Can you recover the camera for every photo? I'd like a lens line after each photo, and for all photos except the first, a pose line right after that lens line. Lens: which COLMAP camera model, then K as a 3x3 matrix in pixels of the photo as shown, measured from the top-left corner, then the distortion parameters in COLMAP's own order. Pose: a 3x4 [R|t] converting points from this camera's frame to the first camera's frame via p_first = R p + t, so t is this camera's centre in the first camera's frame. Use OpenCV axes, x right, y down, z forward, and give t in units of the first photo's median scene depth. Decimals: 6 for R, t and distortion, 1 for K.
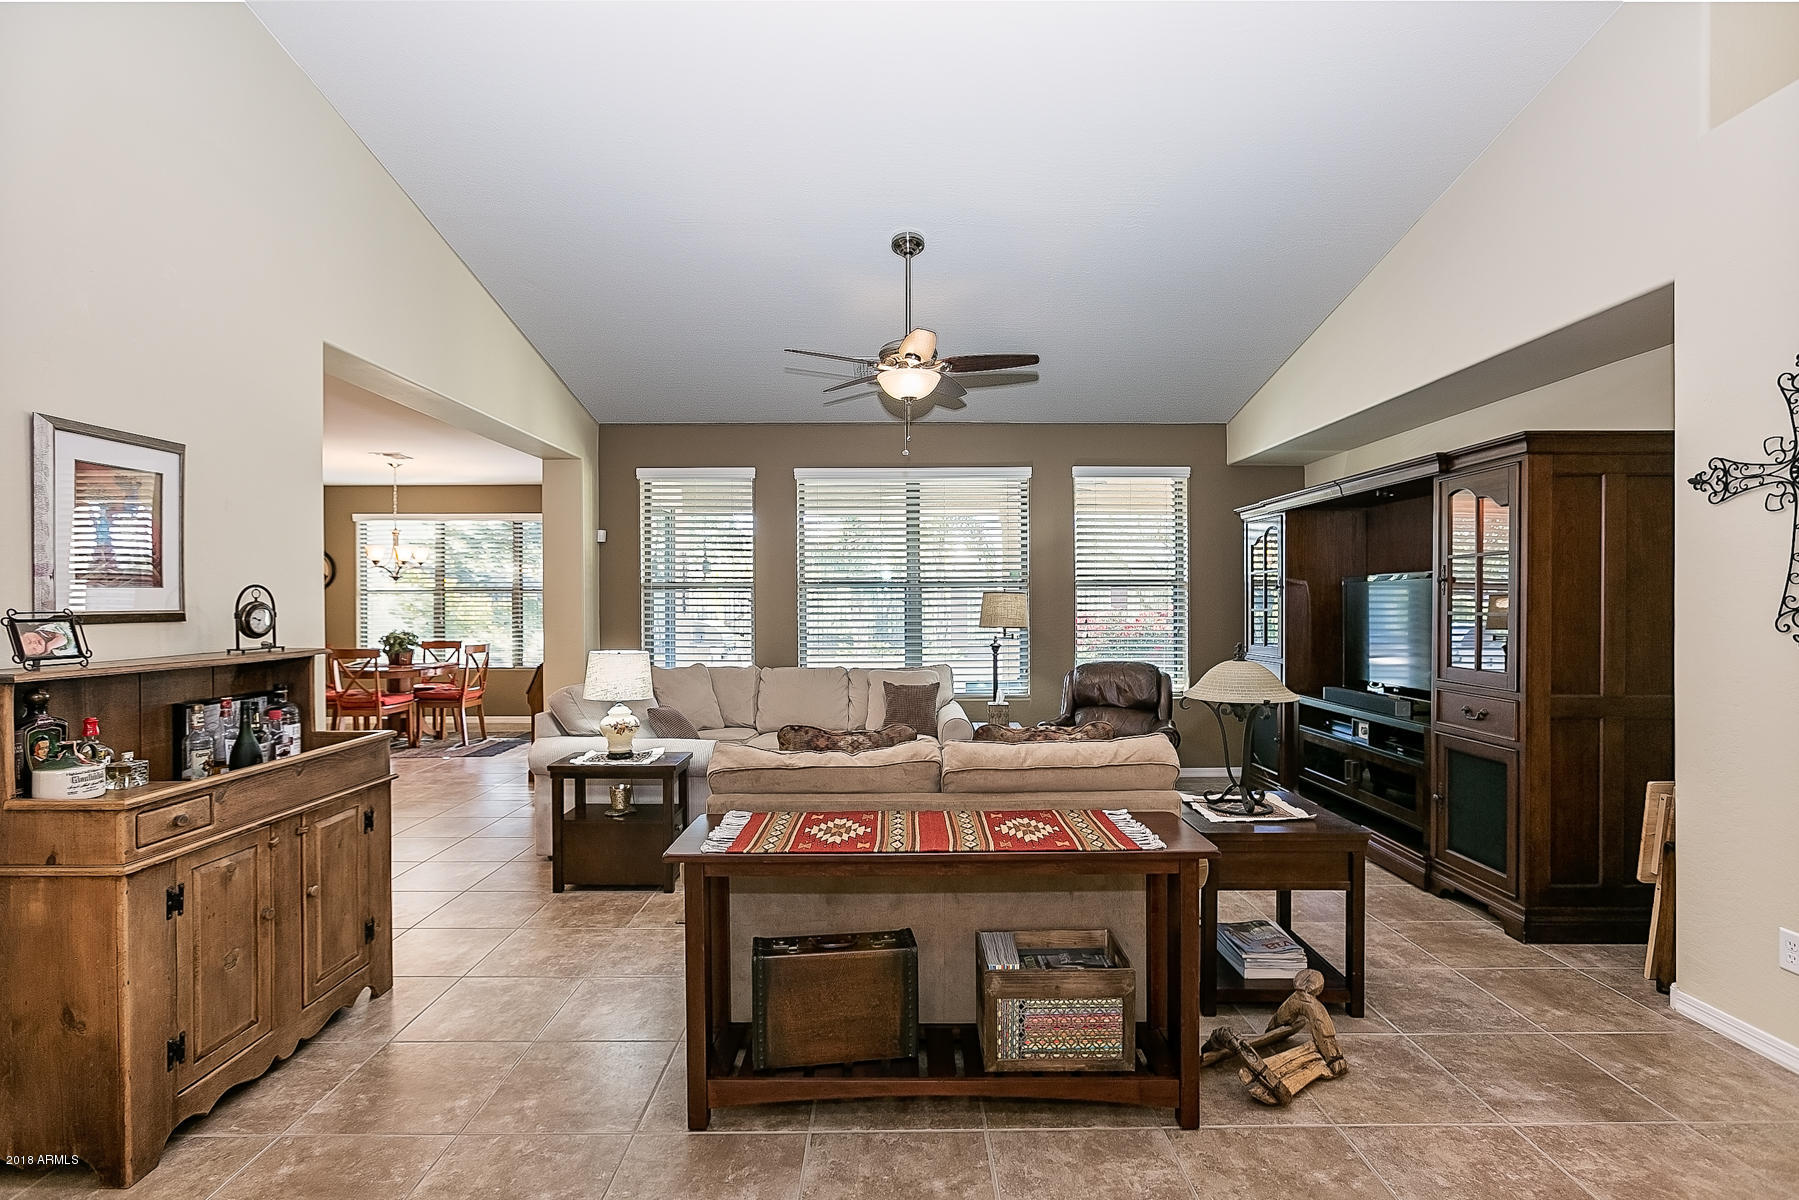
lens RADIAL K [[827.7, 0, 899.4], [0, 827.7, 611.4], [0, 0, 1]] dist [-0.000135, 0.000175]
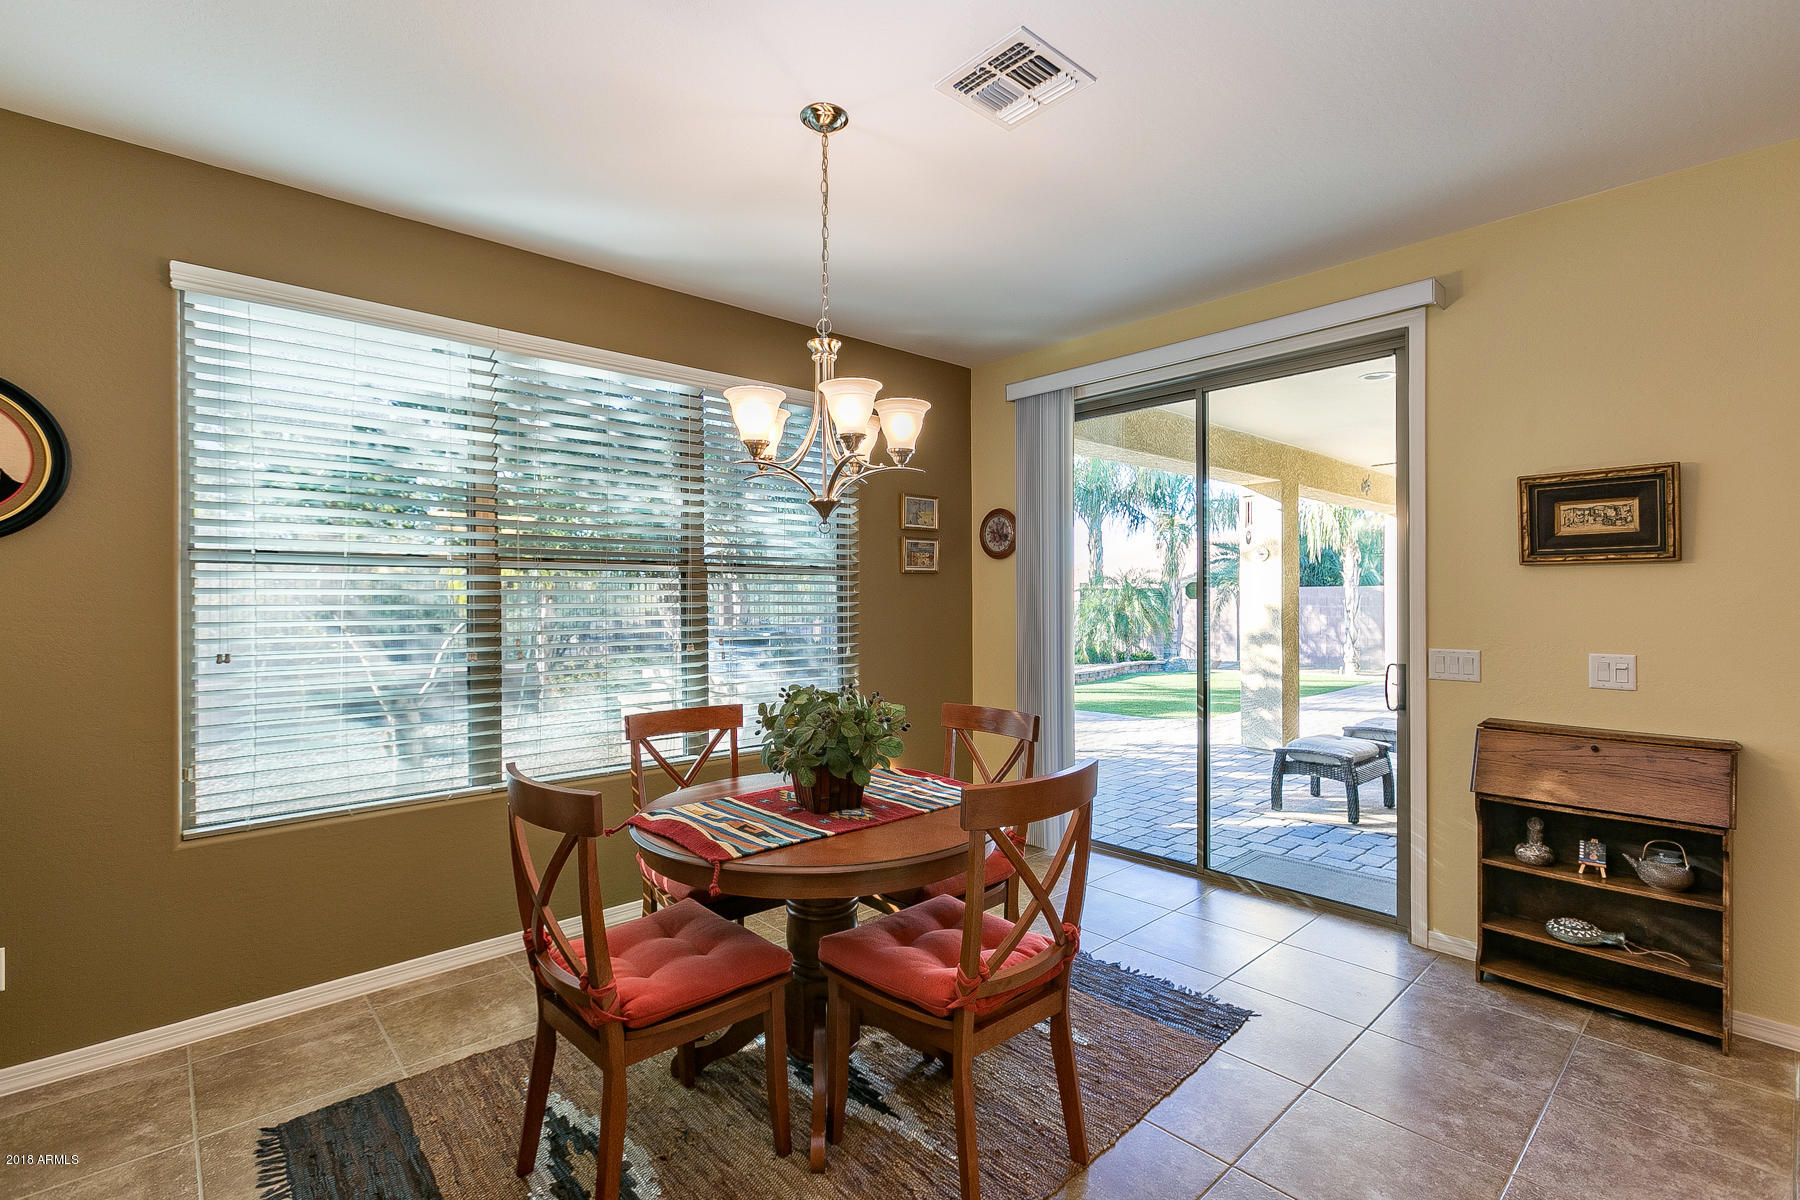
lens RADIAL K [[833.9, 0, 896.0], [0, 833.9, 595.7], [0, 0, 1]] dist [-0.000776, 0.000981]
pose [[0.749056, -0.003005, 0.662500, -0.656032], [0.011711, 0.999894, -0.008706, -0.005448], [-0.662403, 0.014280, 0.749011, 0.641596]]
